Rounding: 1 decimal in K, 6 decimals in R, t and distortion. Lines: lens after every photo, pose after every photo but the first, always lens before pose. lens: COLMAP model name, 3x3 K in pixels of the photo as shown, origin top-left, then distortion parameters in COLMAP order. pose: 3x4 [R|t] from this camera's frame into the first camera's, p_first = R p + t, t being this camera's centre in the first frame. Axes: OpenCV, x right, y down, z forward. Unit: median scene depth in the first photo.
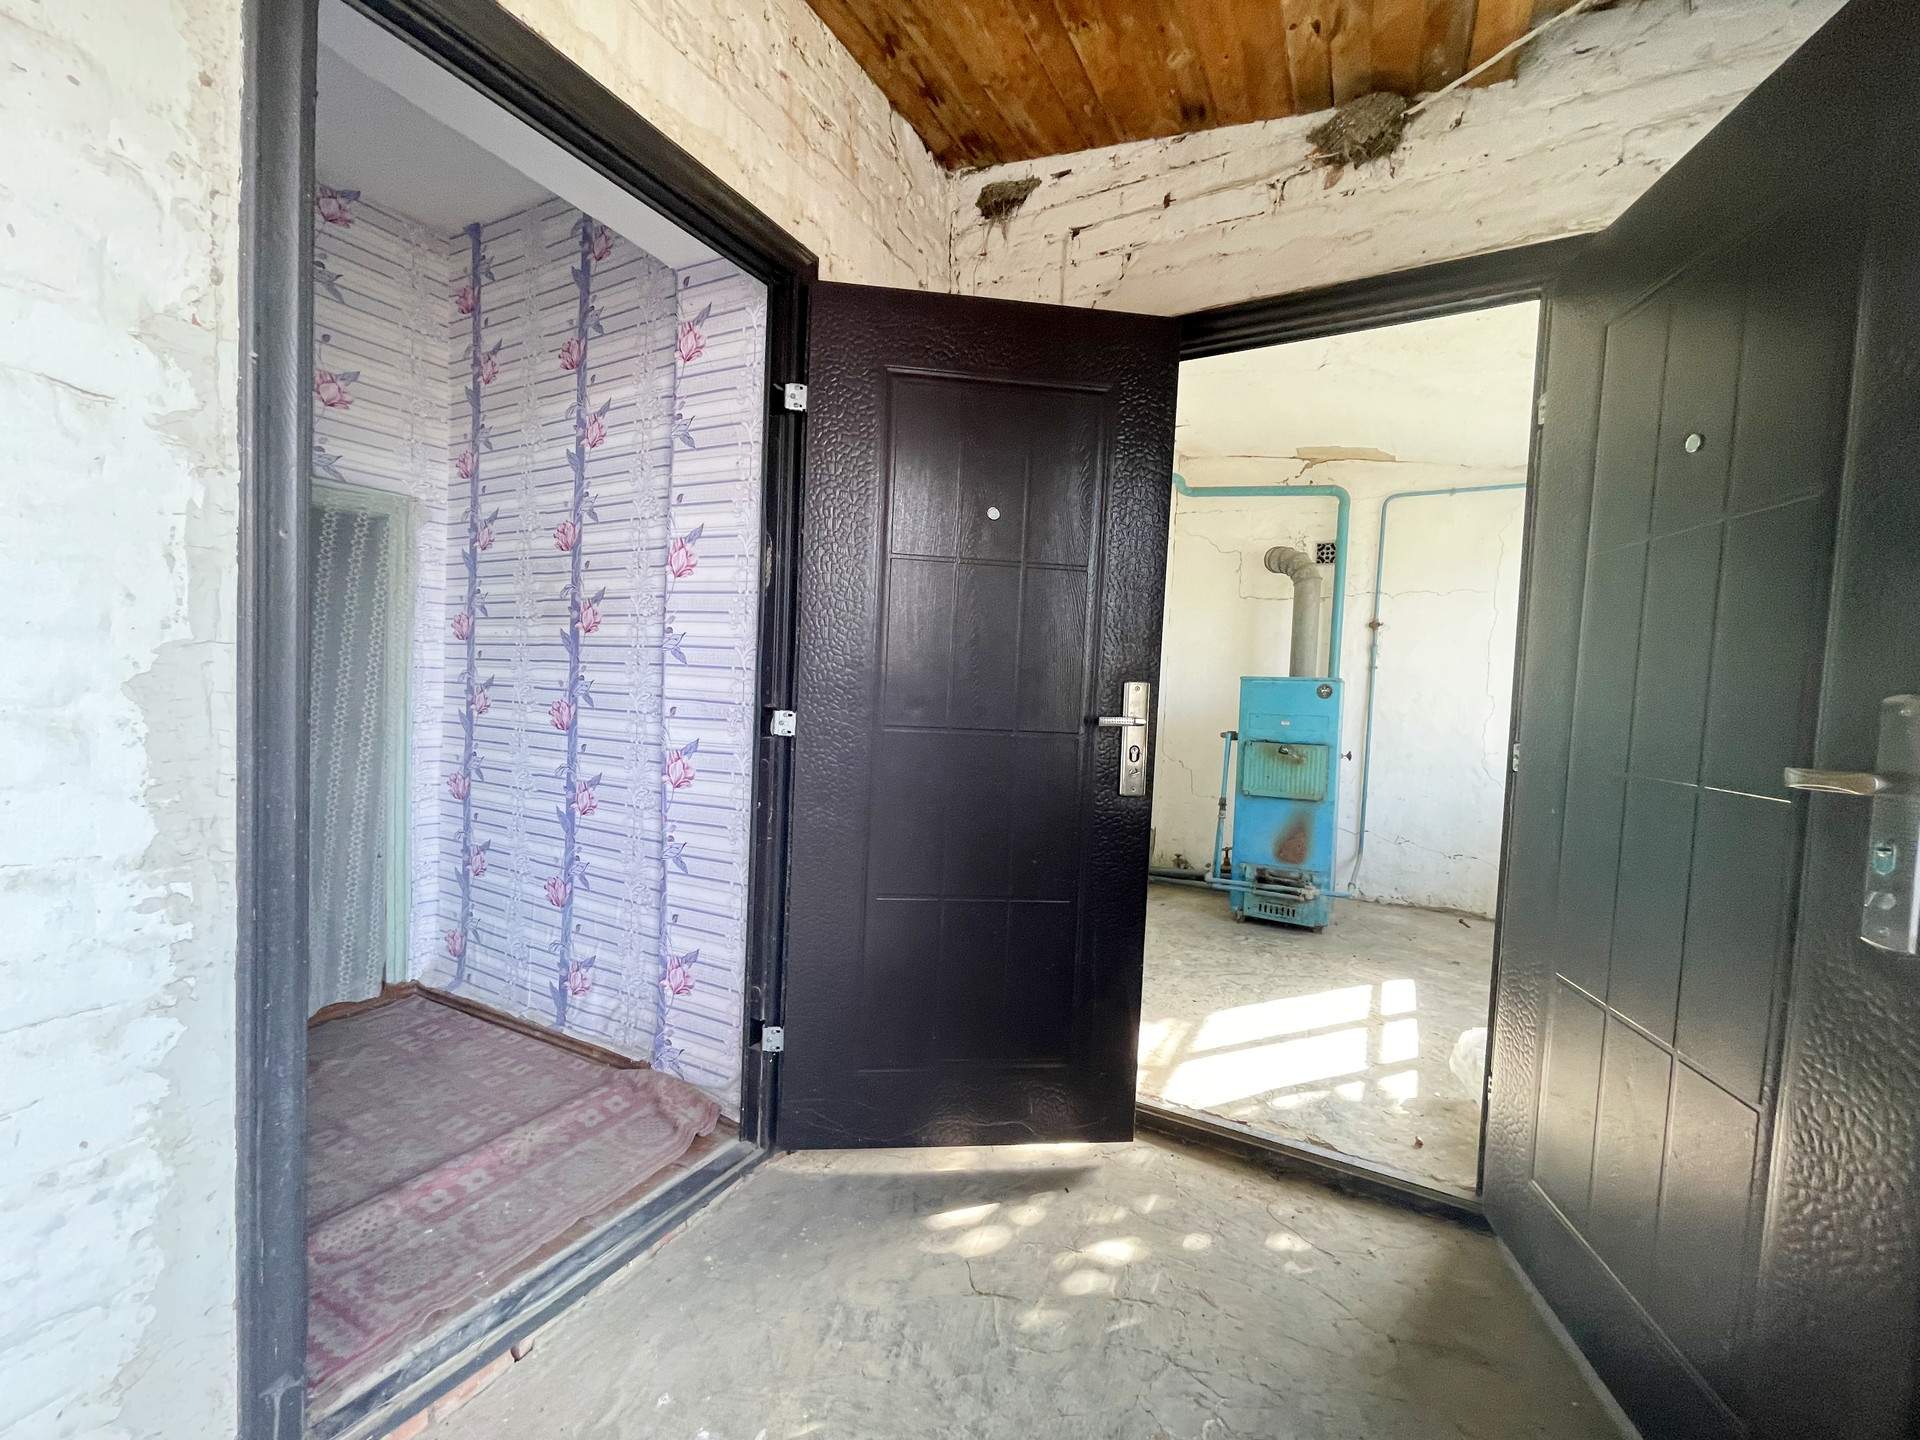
lens RADIAL K [[781.5, 0, 956.8], [0, 781.5, 730.3], [0, 0, 1]] dist [-0.002741, -0.000170]
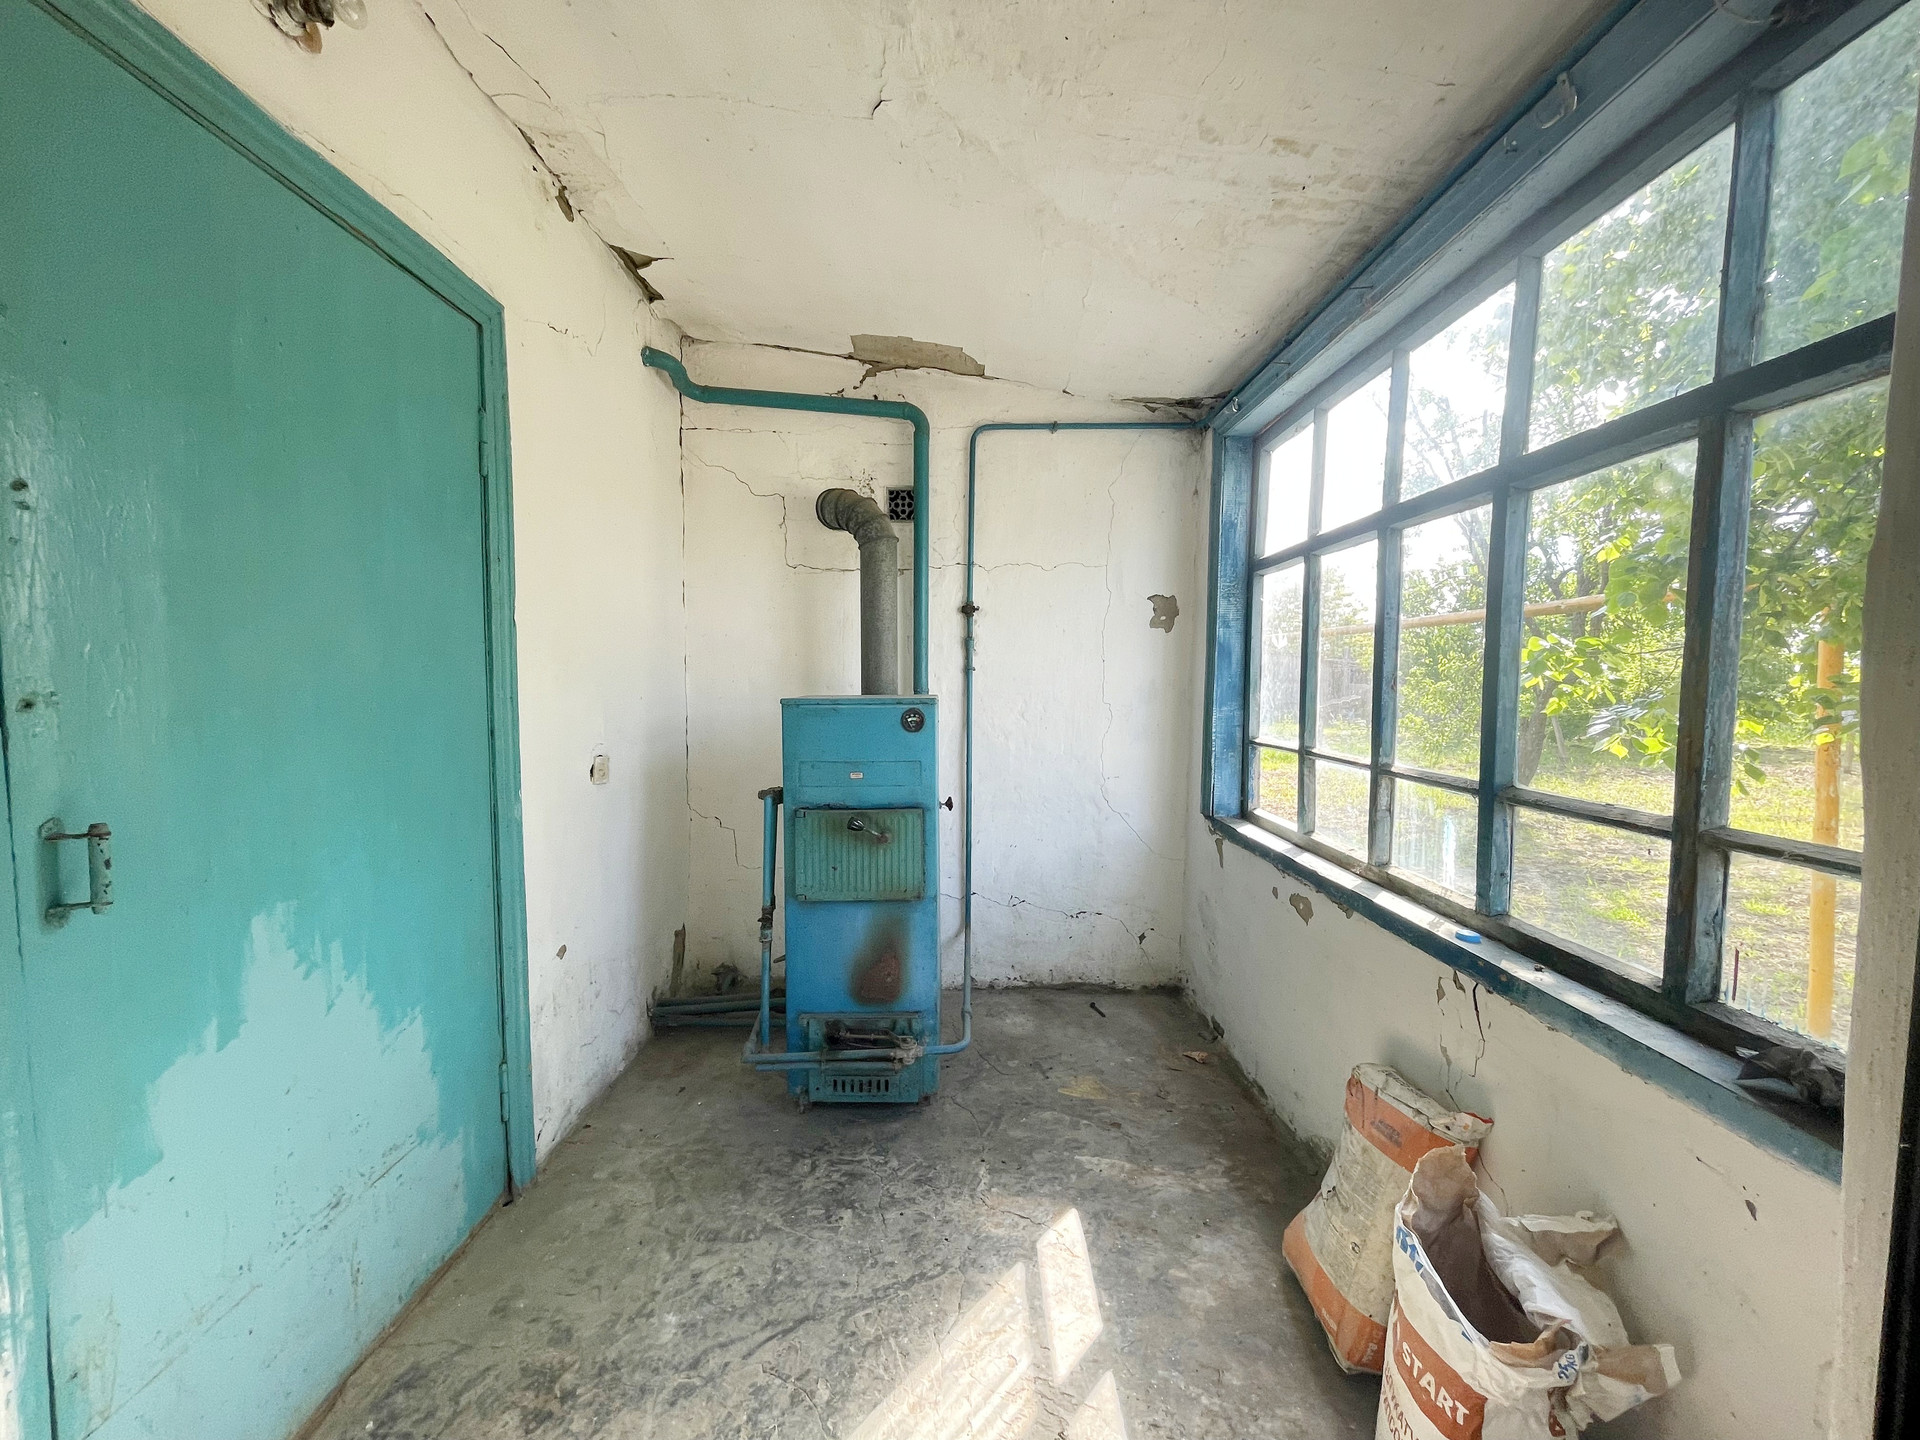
lens RADIAL K [[775.5, 0, 954.4], [0, 775.5, 722.8], [0, 0, 1]] dist [0.000150, -0.000006]
pose [[0.875488, -0.064474, 0.478920, 0.201906], [0.053608, 0.997900, 0.036343, -0.066218], [-0.480258, -0.006144, 0.877106, 0.437120]]
